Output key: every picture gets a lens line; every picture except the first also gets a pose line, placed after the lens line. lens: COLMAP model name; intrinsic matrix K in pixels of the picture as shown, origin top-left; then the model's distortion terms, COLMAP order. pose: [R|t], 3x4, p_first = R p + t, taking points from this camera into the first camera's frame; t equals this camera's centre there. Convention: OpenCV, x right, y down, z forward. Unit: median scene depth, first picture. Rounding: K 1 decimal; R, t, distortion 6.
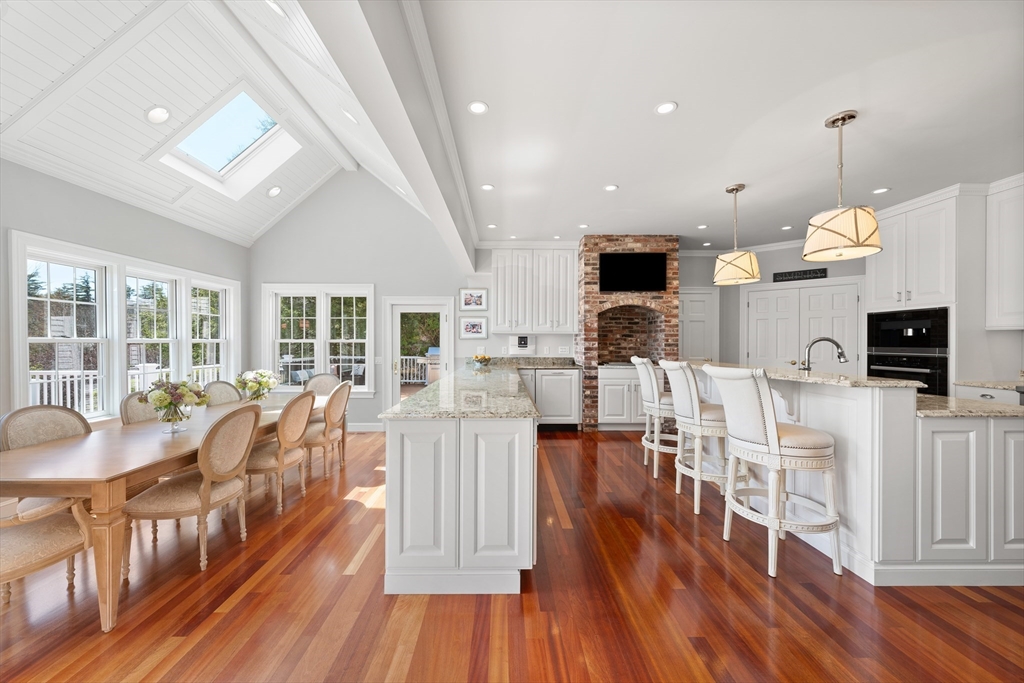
lens RADIAL K [[361.9, 0, 505.2], [0, 361.9, 342.4], [0, 0, 1]] dist [0.008604, 0.000040]
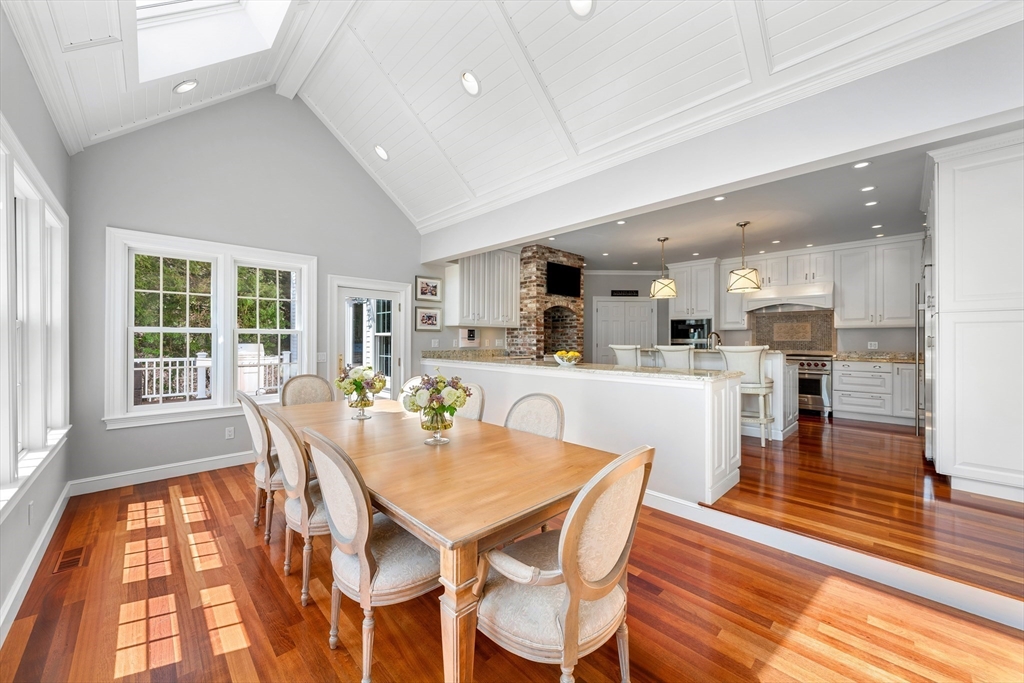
lens RADIAL K [[380.6, 0, 506.1], [0, 380.6, 338.4], [0, 0, 1]] dist [0.002689, 0.000065]
pose [[0.733239, 0.001916, 0.679968, -0.691124], [-0.001496, 0.999998, -0.001205, 0.011594], [-0.679969, -0.000133, 0.733241, 0.159612]]
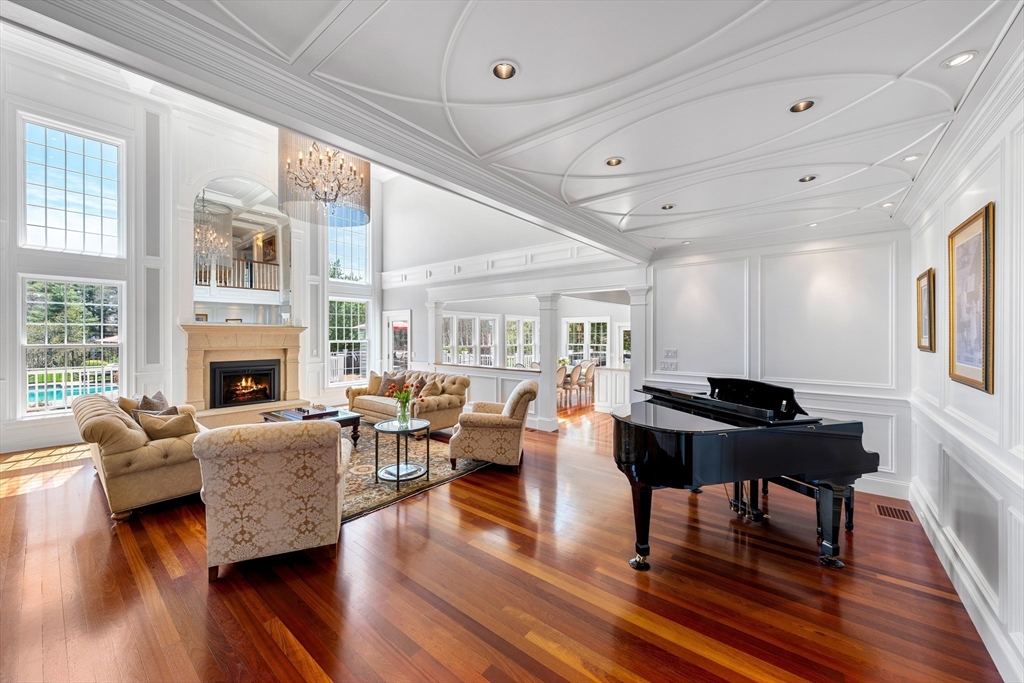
lens RADIAL K [[380.6, 0, 510.6], [0, 380.6, 335.7], [0, 0, 1]] dist [0.002689, 0.000065]
pose [[0.771874, -0.000474, -0.635776, 0.619087], [0.001188, 0.999999, 0.000697, -0.064414], [0.635775, -0.001293, 0.771874, -1.089459]]
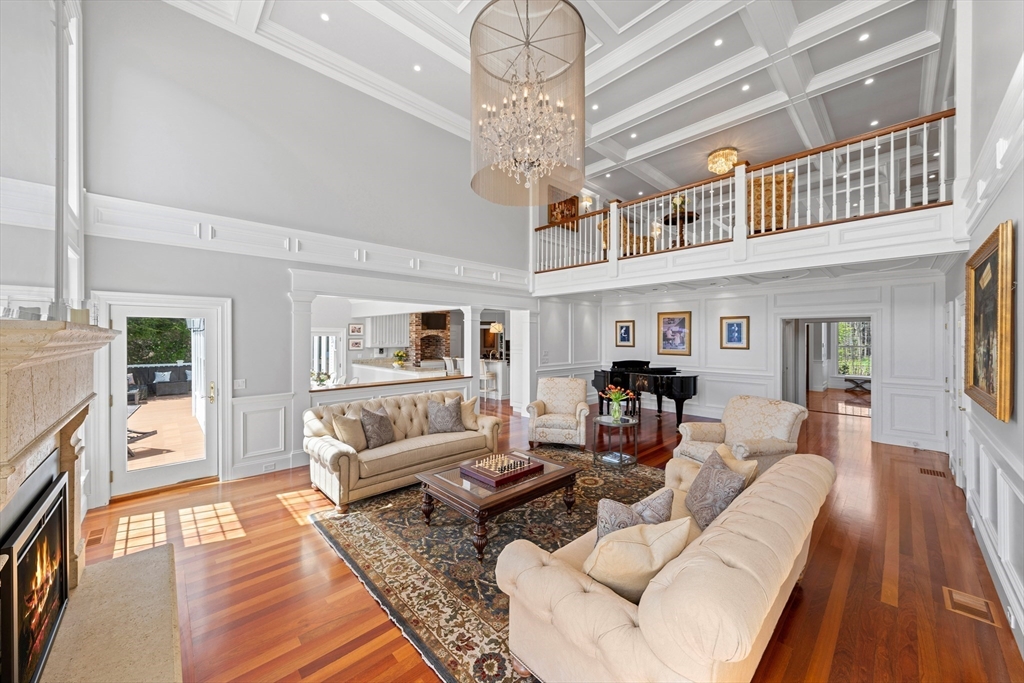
lens RADIAL K [[380.6, 0, 516.0], [0, 380.6, 339.7], [0, 0, 1]] dist [0.002689, 0.000065]
pose [[0.715915, -0.002346, 0.698183, -1.005560], [0.004602, 0.999988, -0.001360, -0.065809], [-0.698172, 0.004187, 0.715918, -1.168071]]
